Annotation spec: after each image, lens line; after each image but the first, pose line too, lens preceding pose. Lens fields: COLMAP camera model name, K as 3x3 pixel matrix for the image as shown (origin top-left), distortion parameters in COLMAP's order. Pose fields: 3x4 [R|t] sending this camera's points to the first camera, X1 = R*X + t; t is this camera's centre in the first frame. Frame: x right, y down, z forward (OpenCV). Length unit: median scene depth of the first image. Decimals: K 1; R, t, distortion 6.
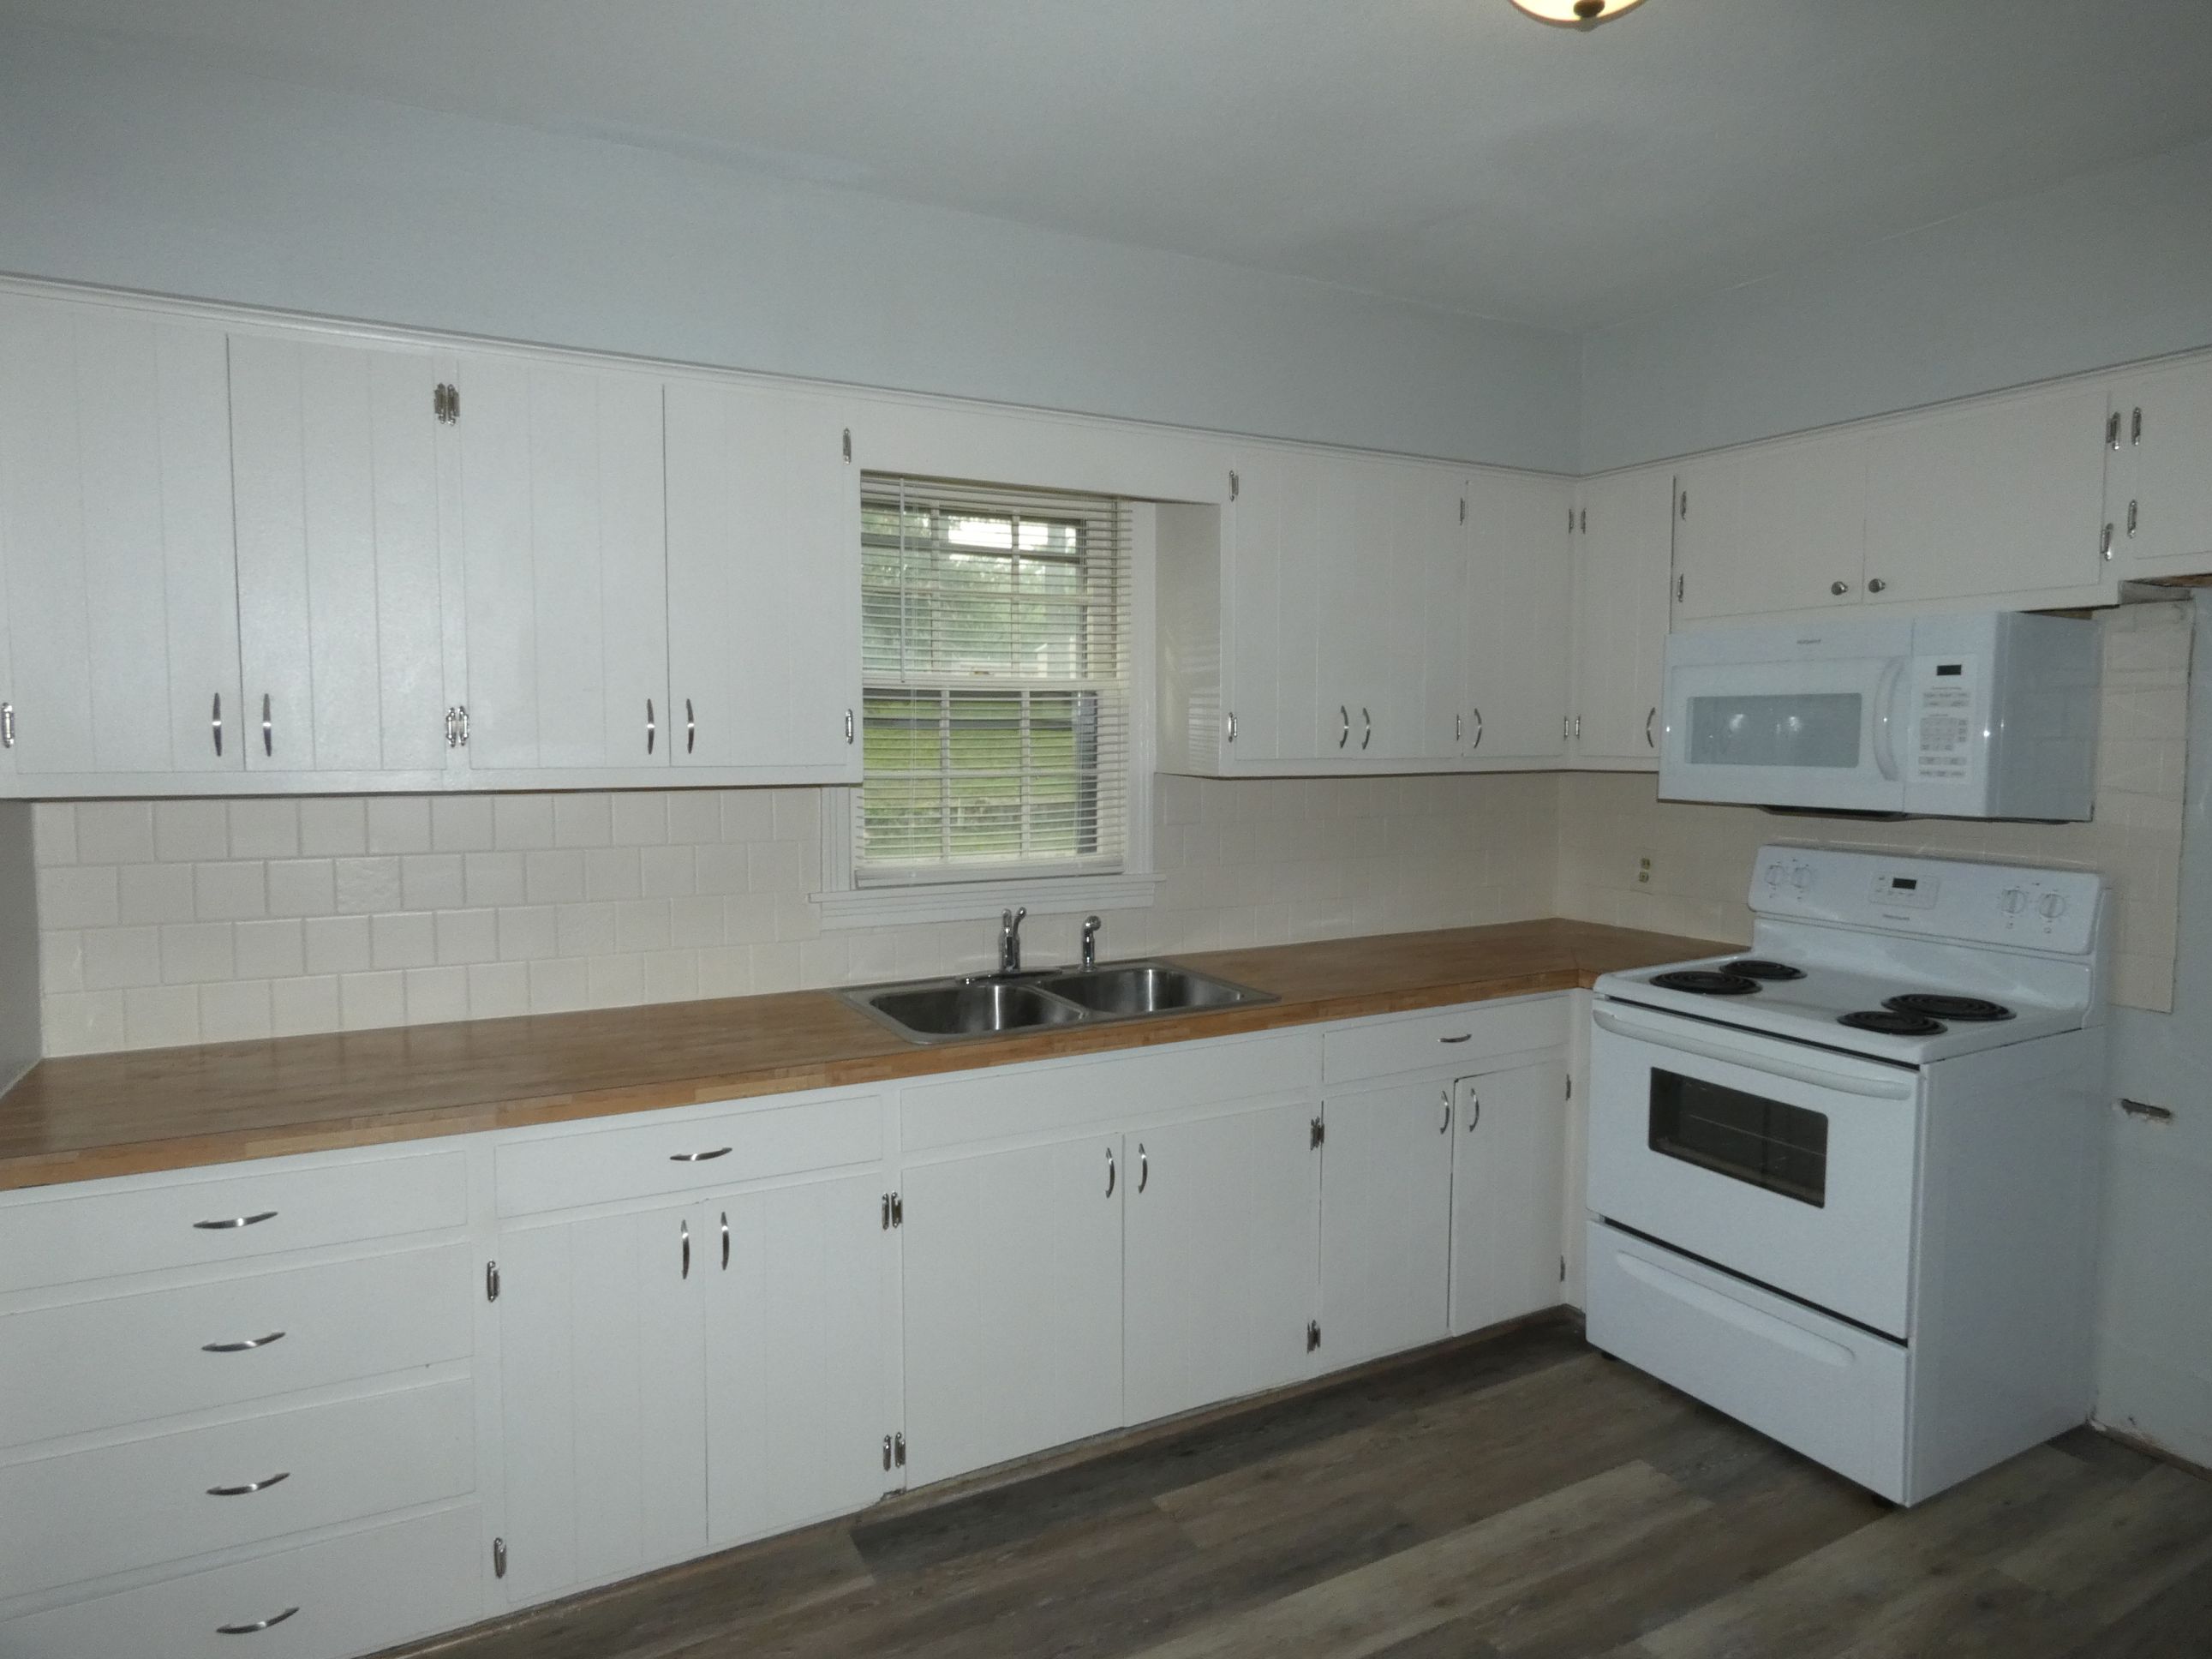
lens RADIAL K [[1300.1, 0, 1106.9], [0, 1300.1, 837.8], [0, 0, 1]] dist [-0.001772, -0.000590]
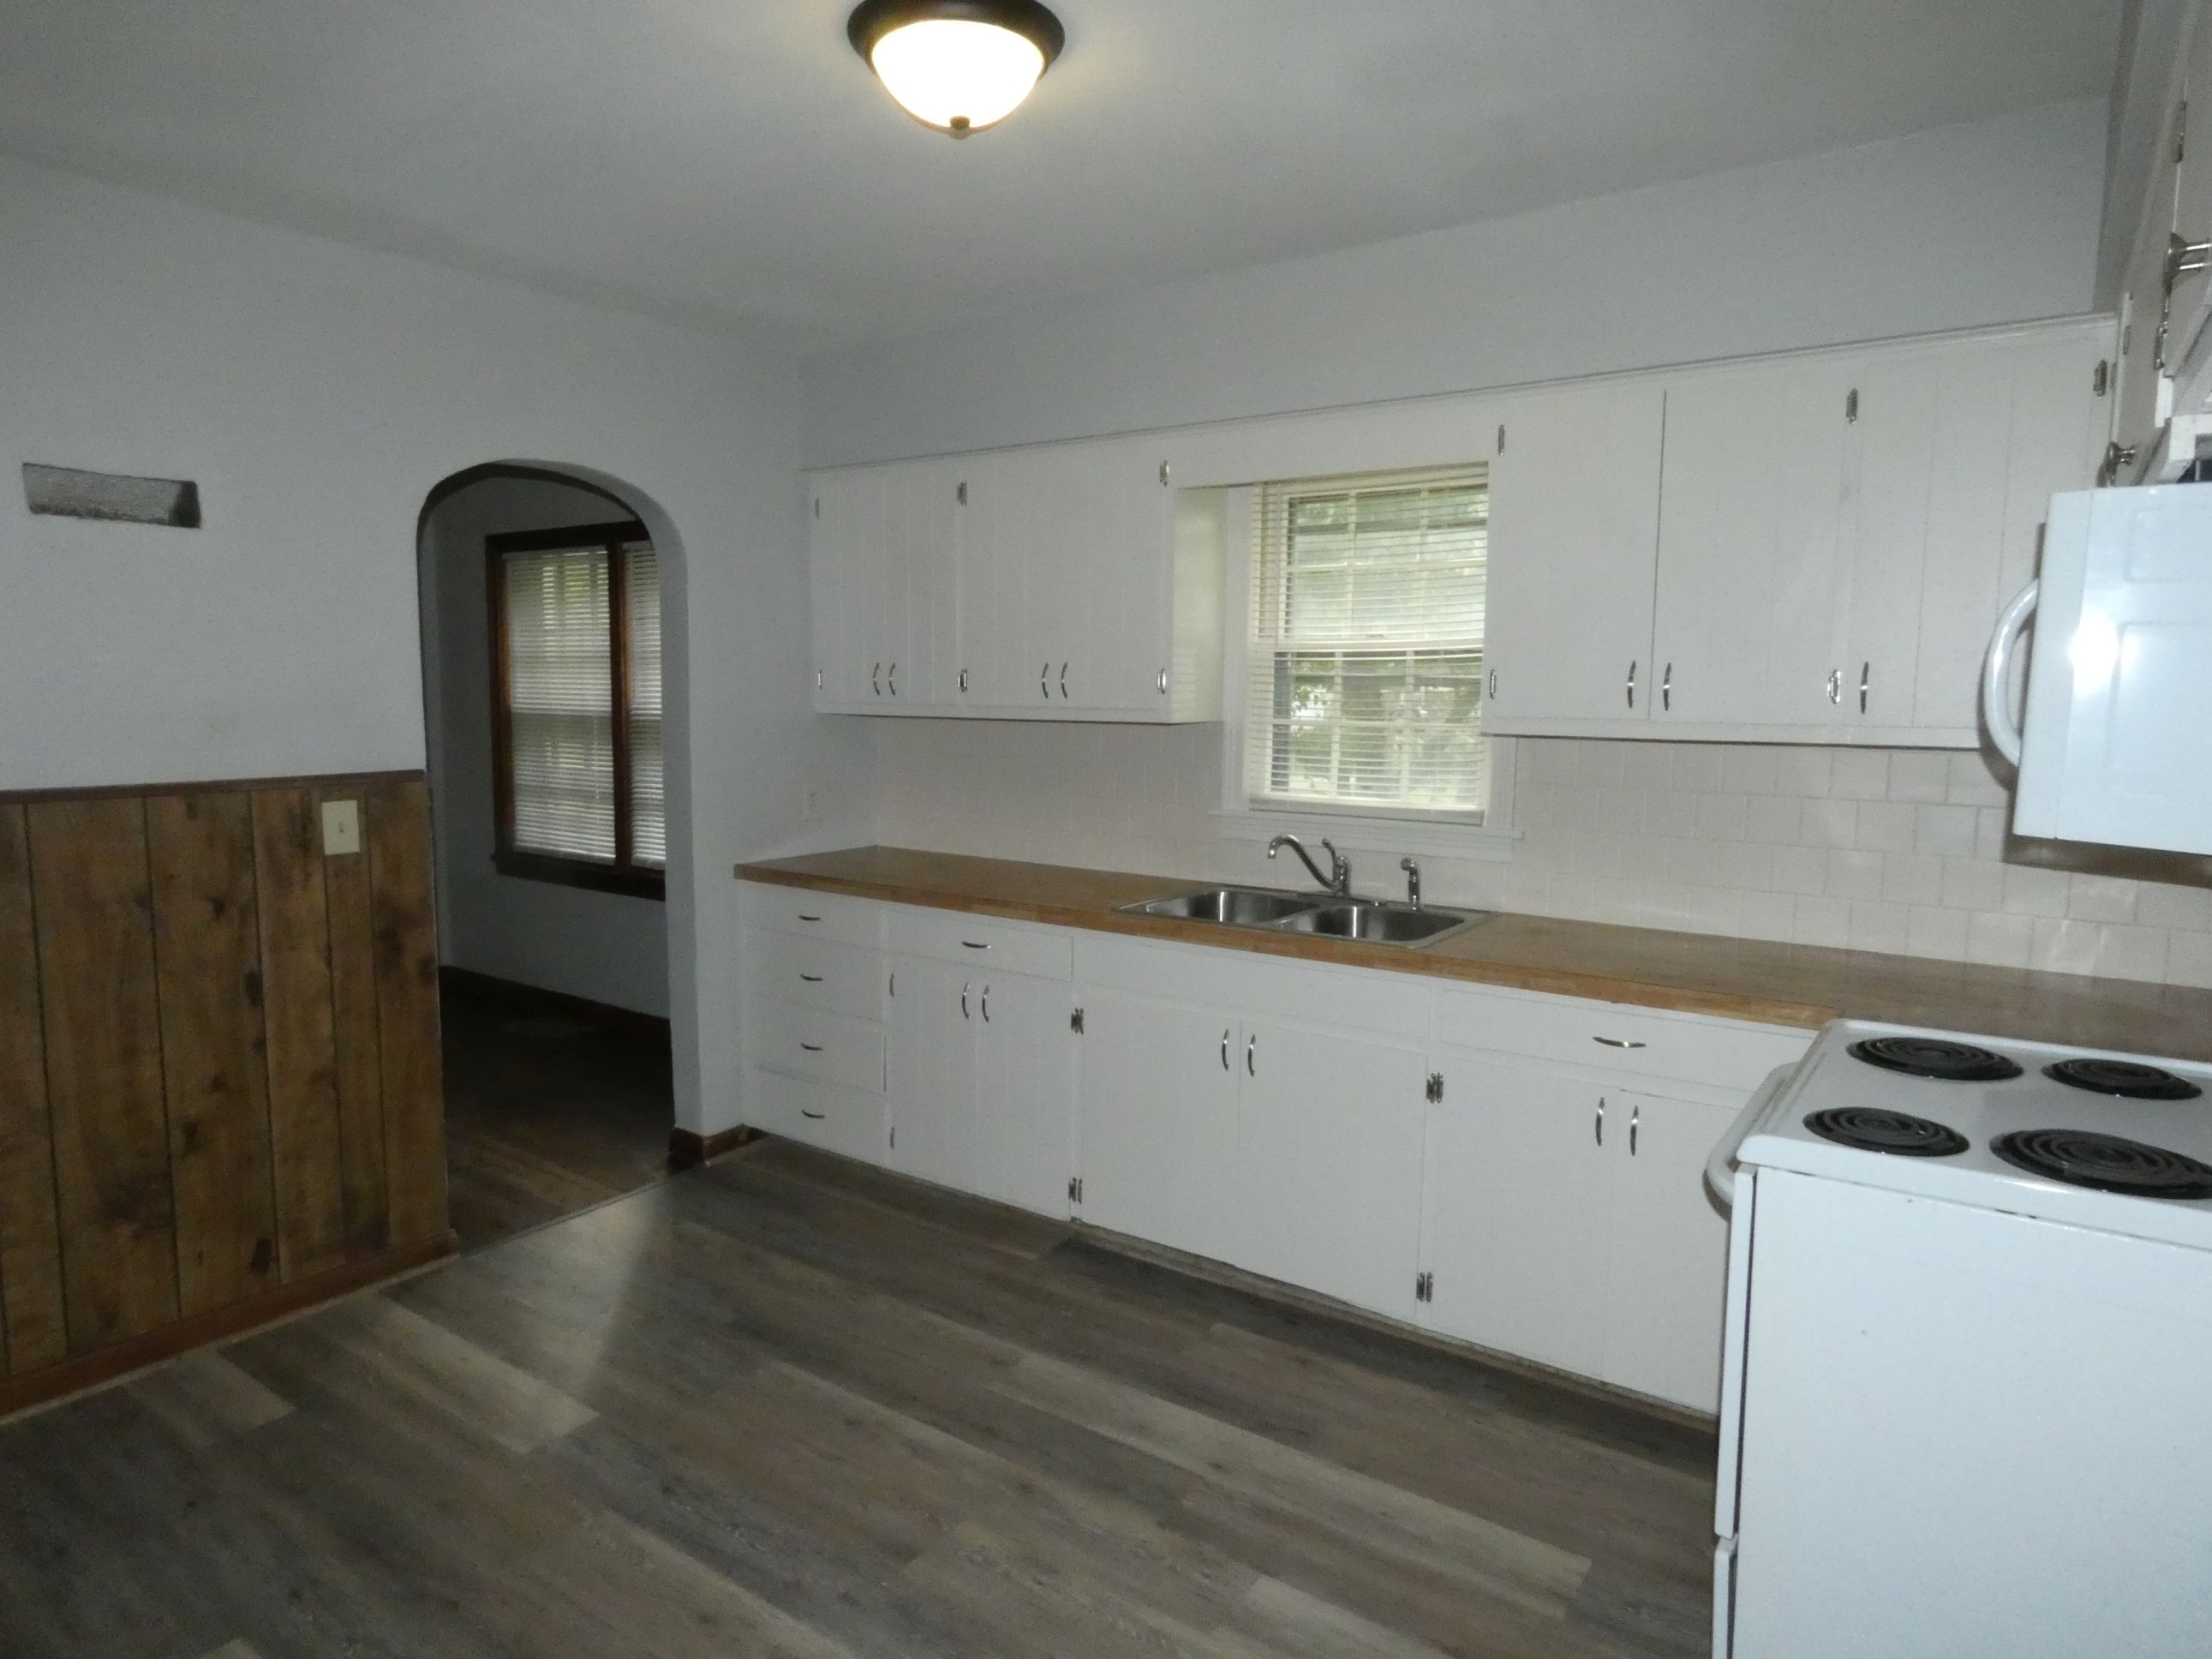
lens RADIAL K [[1314.6, 0, 1106.0], [0, 1314.6, 829.5], [0, 0, 1]] dist [-0.003188, -0.001127]
pose [[0.446326, 0.099644, -0.889305, 0.990099], [-0.081697, 0.994168, 0.070391, -0.023655], [0.891133, 0.041236, 0.451864, 0.324140]]
